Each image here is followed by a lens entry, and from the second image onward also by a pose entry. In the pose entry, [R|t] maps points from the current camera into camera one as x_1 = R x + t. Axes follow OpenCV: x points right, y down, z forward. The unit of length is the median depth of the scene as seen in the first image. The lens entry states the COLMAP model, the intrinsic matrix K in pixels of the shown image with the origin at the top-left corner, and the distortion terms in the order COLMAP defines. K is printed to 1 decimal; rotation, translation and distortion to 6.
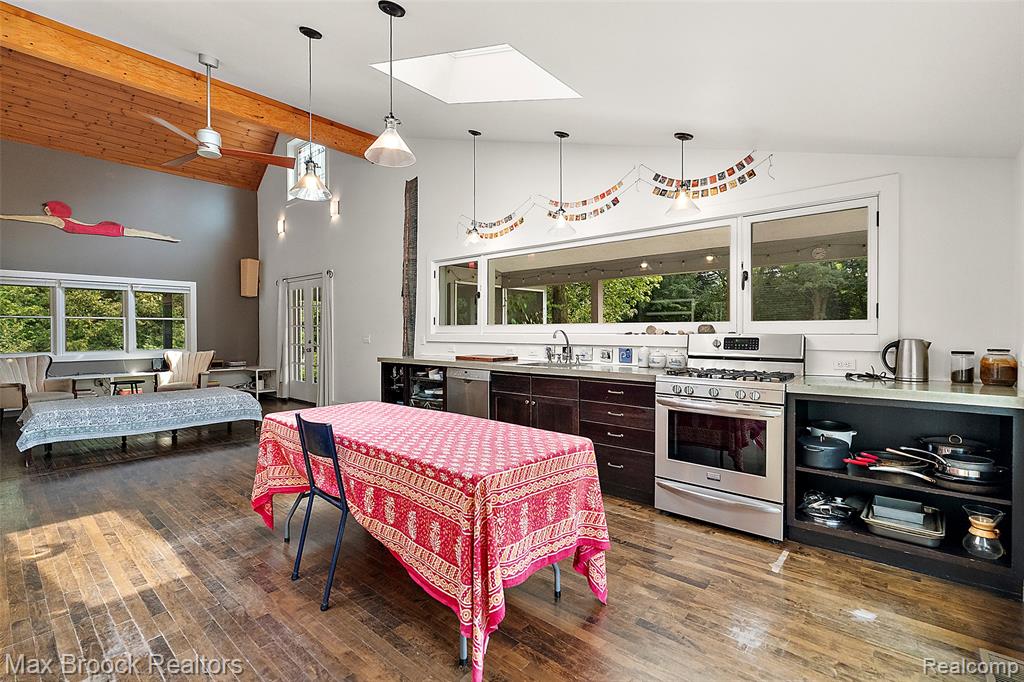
lens RADIAL K [[469.0, 0, 513.9], [0, 469.0, 336.9], [0, 0, 1]] dist [-0.004387, -0.000173]
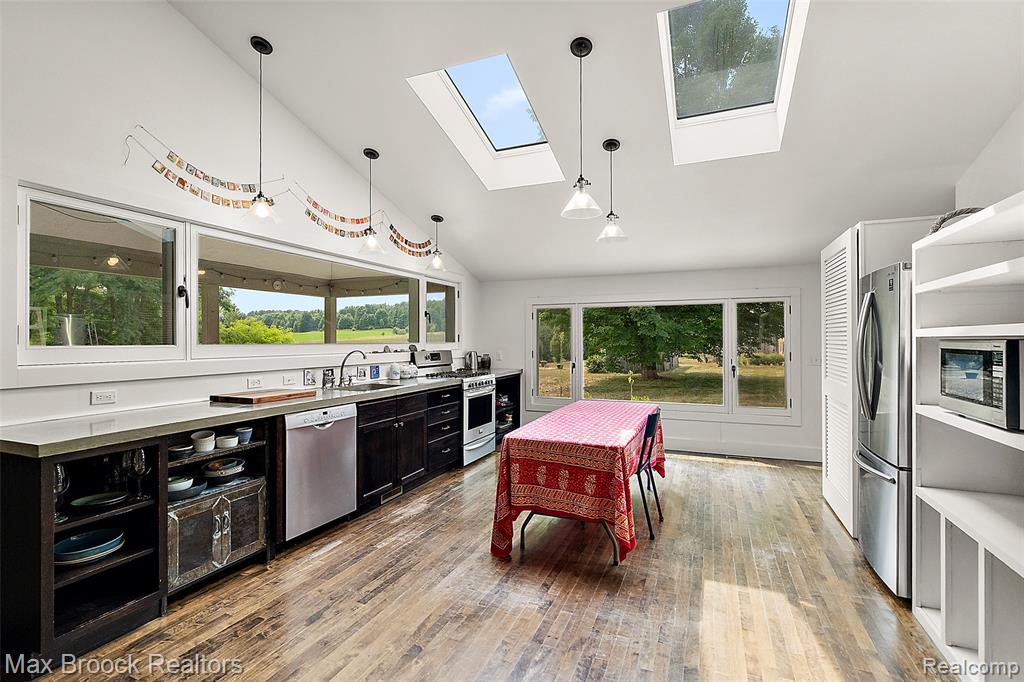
lens RADIAL K [[469.0, 0, 513.9], [0, 469.0, 336.9], [0, 0, 1]] dist [-0.004387, -0.000173]
pose [[-0.315231, 0.009842, 0.948964, -0.606133], [0.015327, 0.999869, -0.005278, -0.021966], [-0.948891, 0.012881, -0.315341, 0.669775]]
